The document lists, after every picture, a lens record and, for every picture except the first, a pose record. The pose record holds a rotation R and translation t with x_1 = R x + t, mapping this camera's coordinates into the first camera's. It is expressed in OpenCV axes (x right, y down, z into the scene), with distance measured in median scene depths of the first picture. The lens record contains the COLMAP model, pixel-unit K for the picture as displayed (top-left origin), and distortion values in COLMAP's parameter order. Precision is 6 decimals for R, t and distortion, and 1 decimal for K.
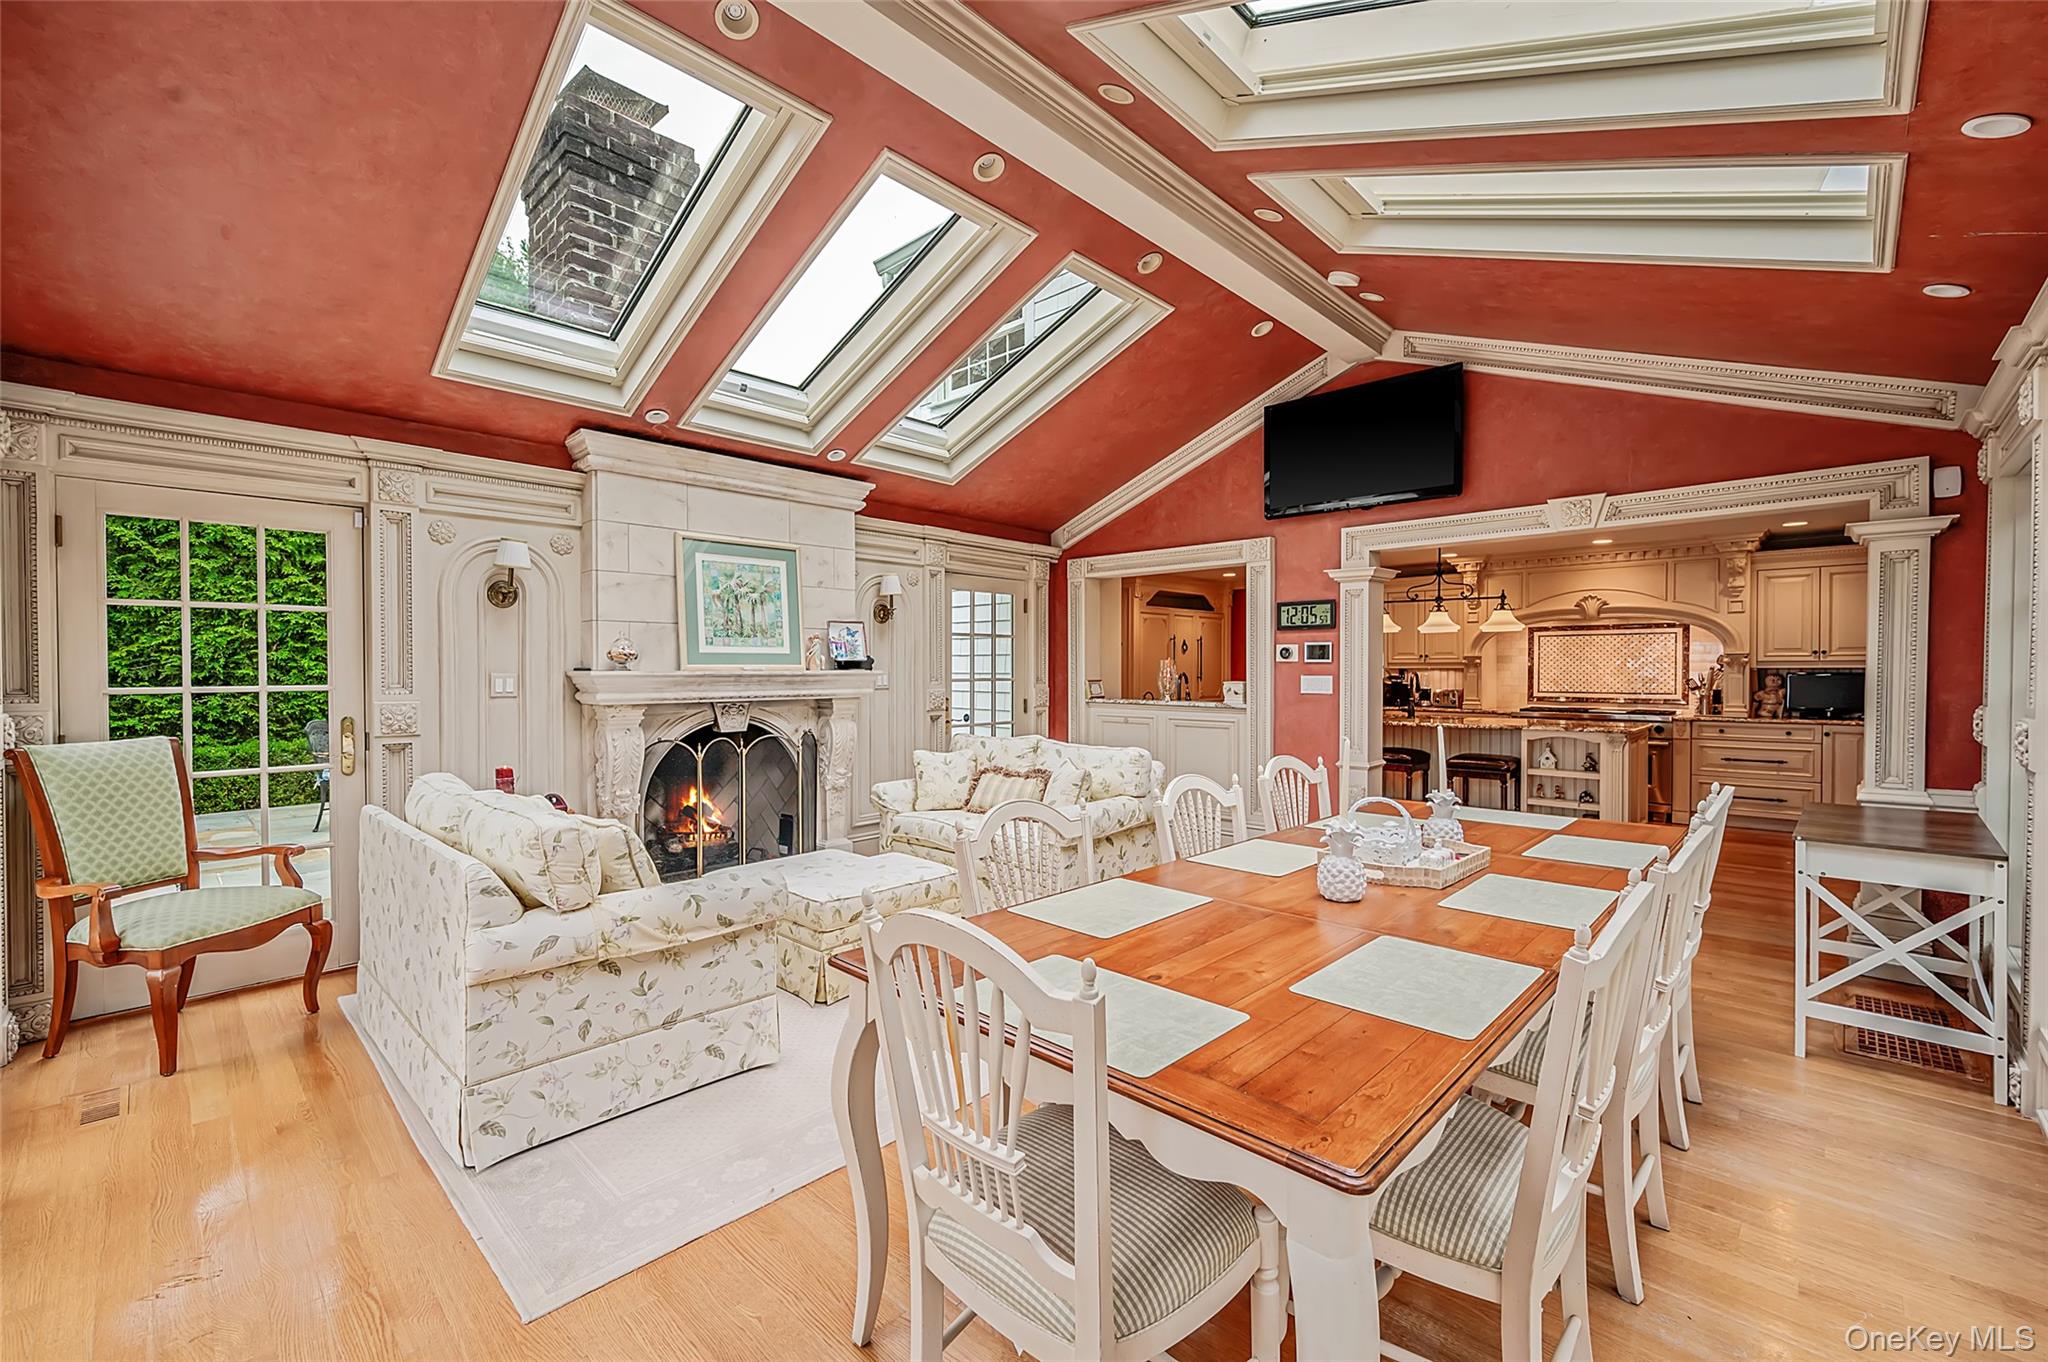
lens RADIAL K [[858.6, 0, 1014.4], [0, 858.6, 676.3], [0, 0, 1]] dist [-0.000042, -0.000062]
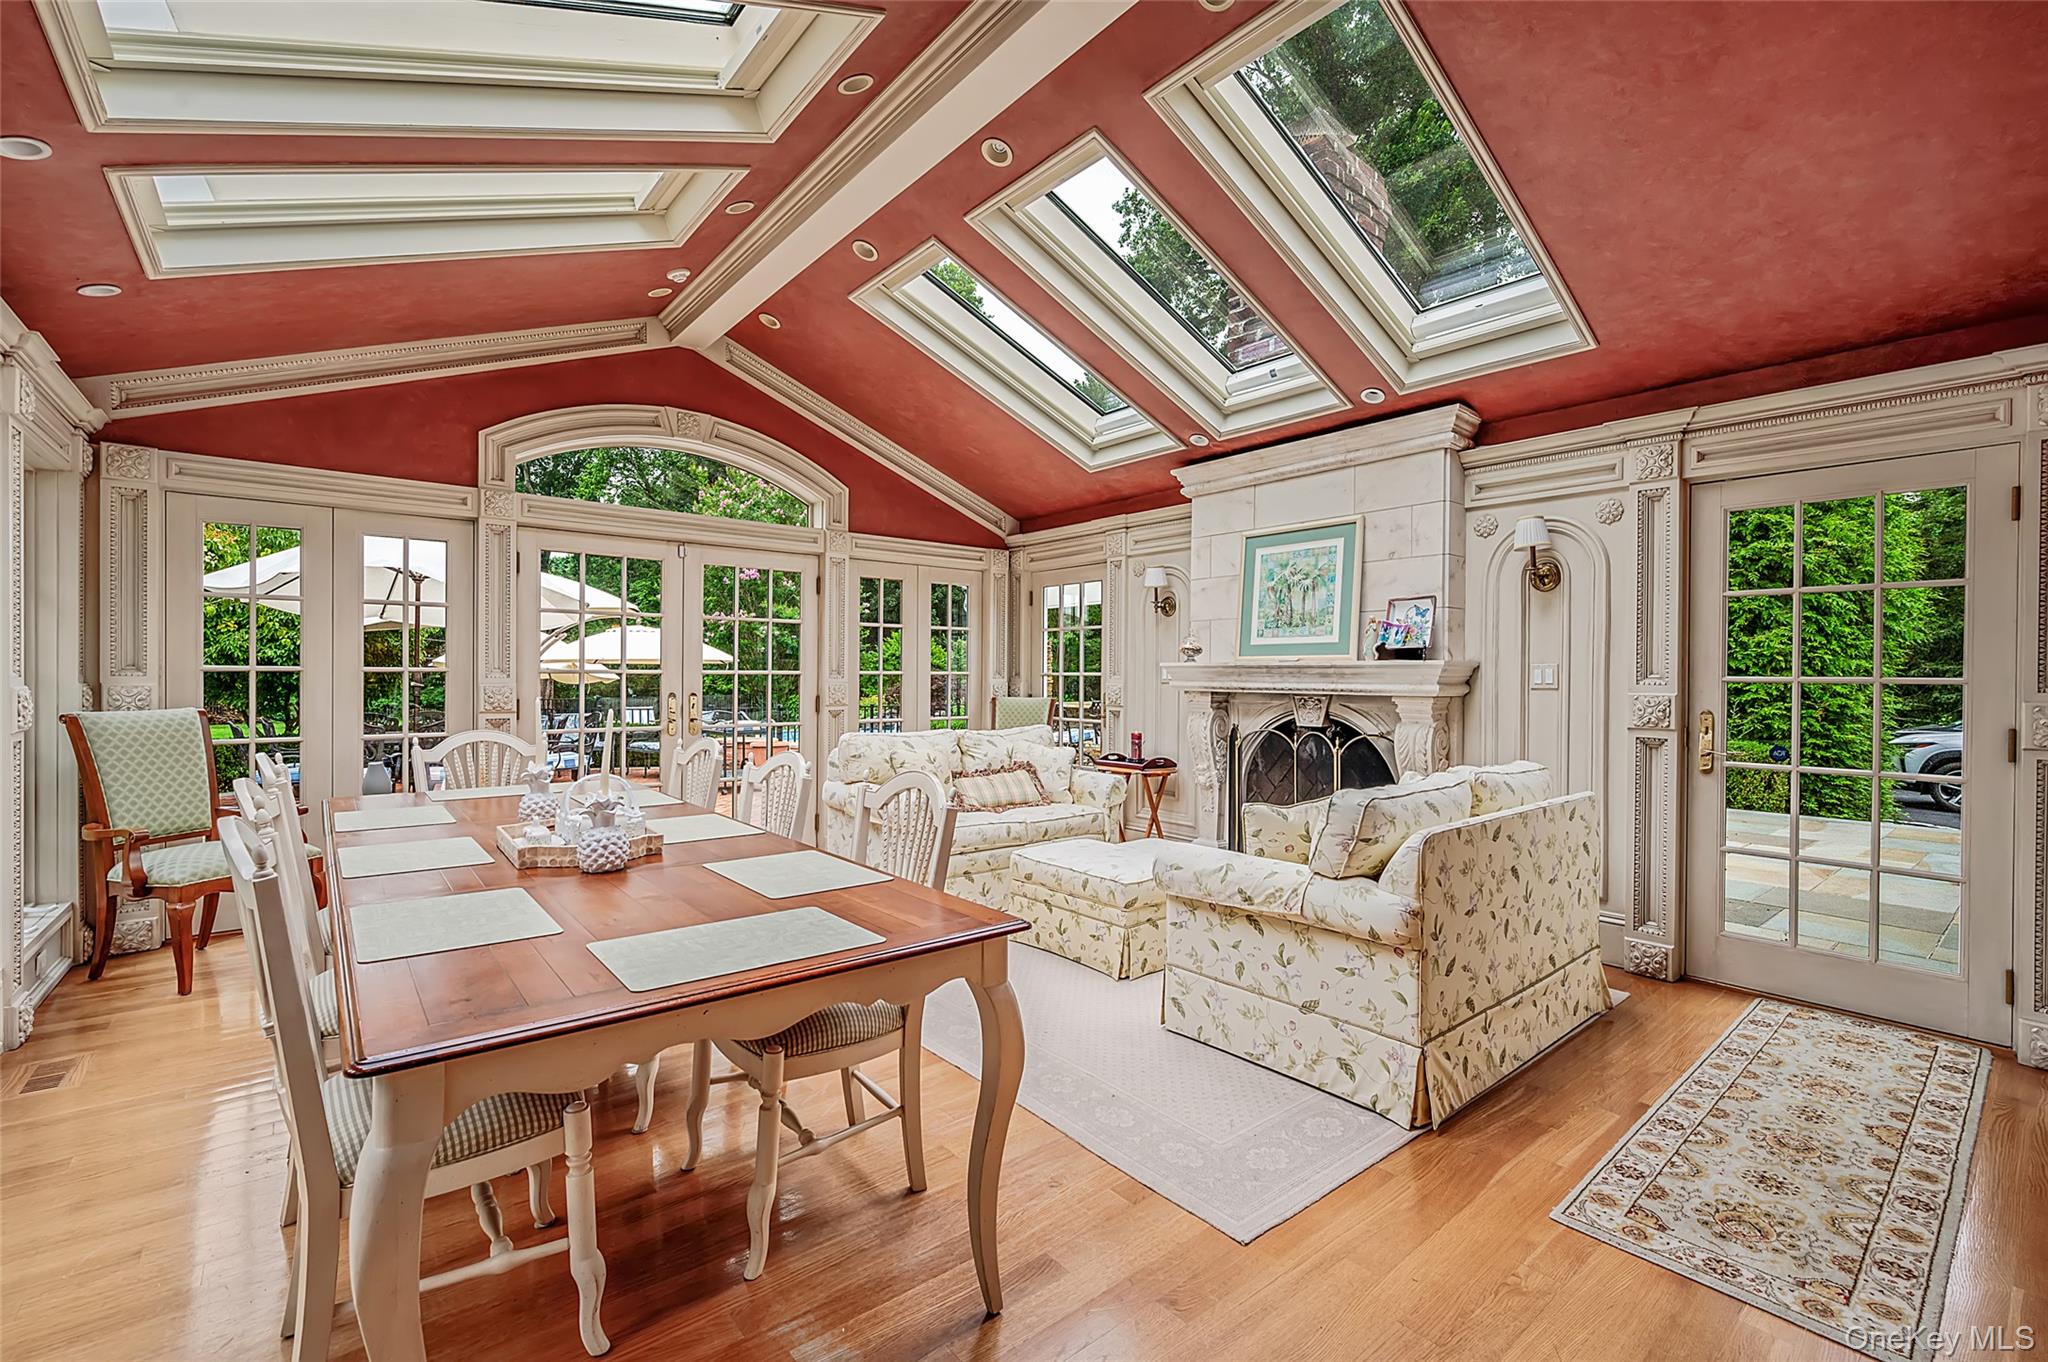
lens RADIAL K [[858.6, 0, 1018.4], [0, 858.6, 684.3], [0, 0, 1]] dist [-0.000042, -0.000062]
pose [[-0.111545, 0.014275, -0.993657, 0.643664], [-0.013732, 0.999779, 0.015904, 0.007022], [0.993664, 0.015419, -0.111325, 0.764151]]
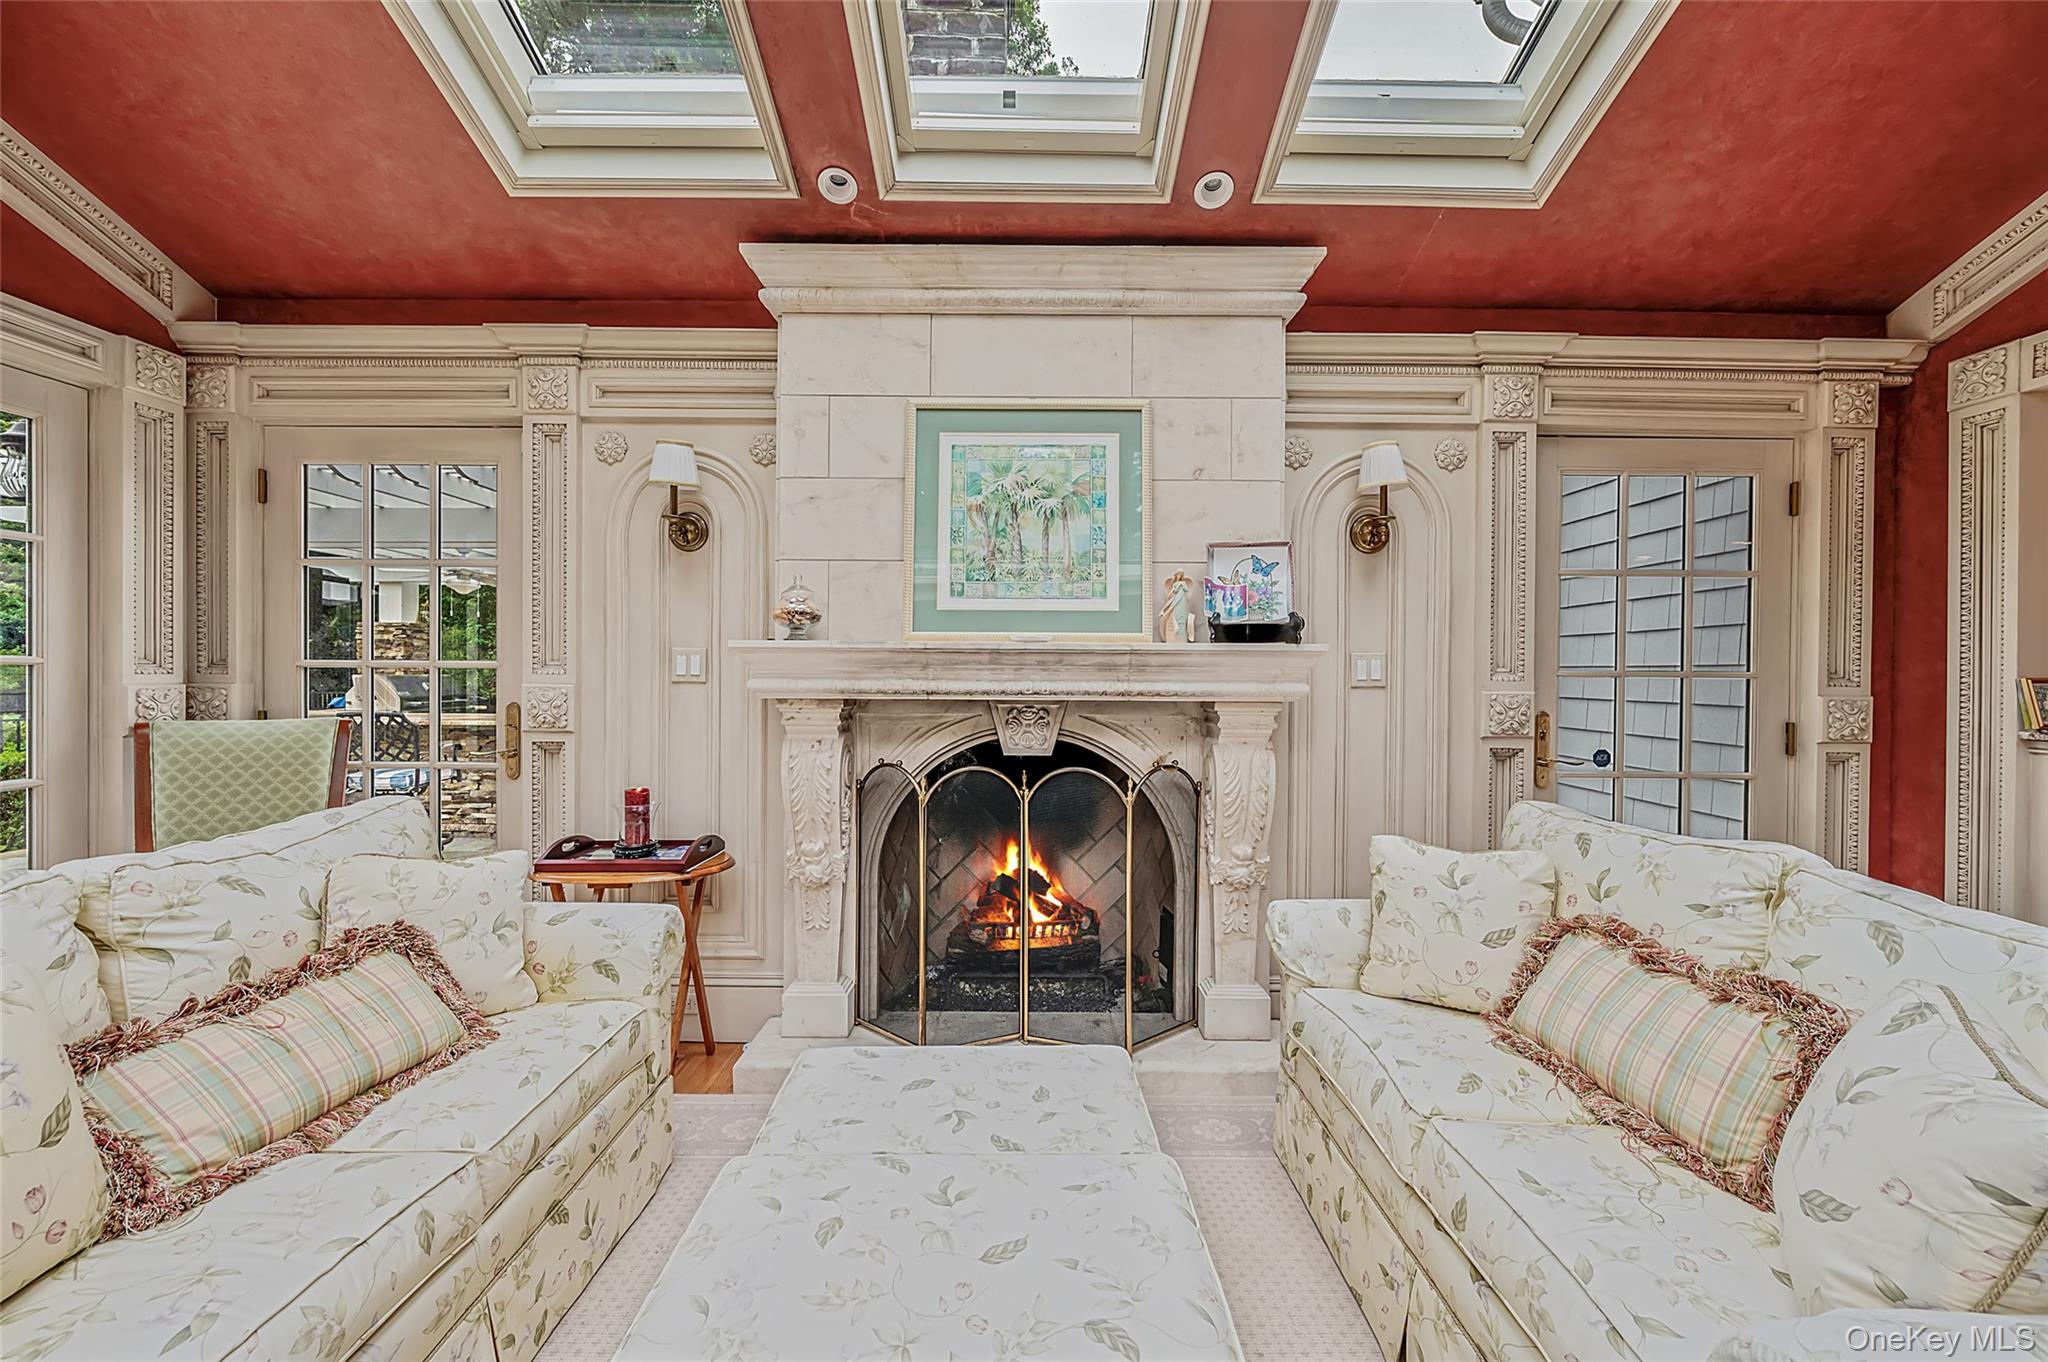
lens RADIAL K [[805.0, 0, 1018.9], [0, 805.0, 678.8], [0, 0, 1]] dist [0.001015, -0.000035]
pose [[0.702473, 0.010636, -0.711631, 0.037665], [-0.014831, 0.999890, 0.000304, 0.014429], [0.711556, 0.010341, 0.702553, 0.614577]]
